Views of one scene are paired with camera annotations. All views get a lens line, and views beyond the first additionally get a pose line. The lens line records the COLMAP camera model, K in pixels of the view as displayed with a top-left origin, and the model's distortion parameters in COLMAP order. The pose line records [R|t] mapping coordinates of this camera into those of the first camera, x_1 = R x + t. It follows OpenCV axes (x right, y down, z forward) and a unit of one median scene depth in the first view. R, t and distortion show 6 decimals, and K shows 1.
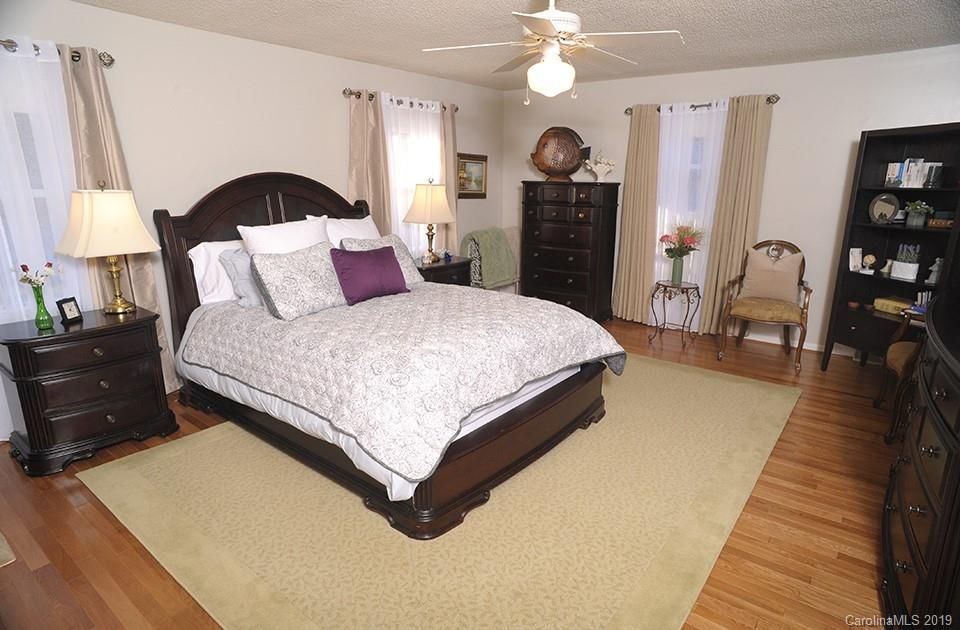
lens RADIAL K [[549.6, 0, 480.0], [0, 549.6, 315.0], [0, 0, 1]] dist [-0.105640, 0.074563]
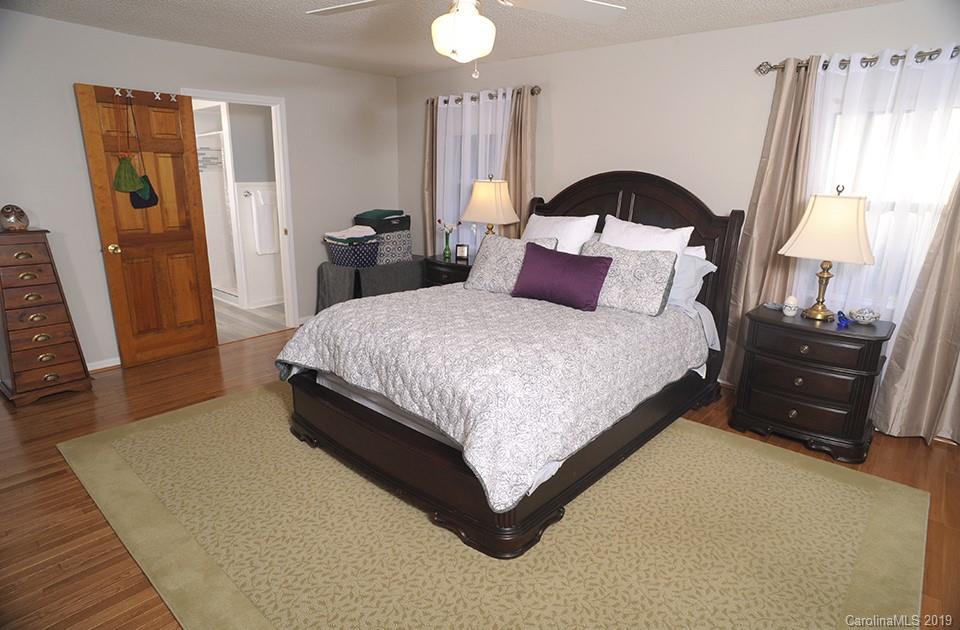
lens RADIAL K [[549.6, 0, 480.0], [0, 549.6, 315.0], [0, 0, 1]] dist [-0.105640, 0.074563]
pose [[-0.062205, 0.243318, -0.967950, 0.645519], [-0.264341, 0.931178, 0.251062, -0.188098], [0.962421, 0.271486, 0.006395, 0.769458]]
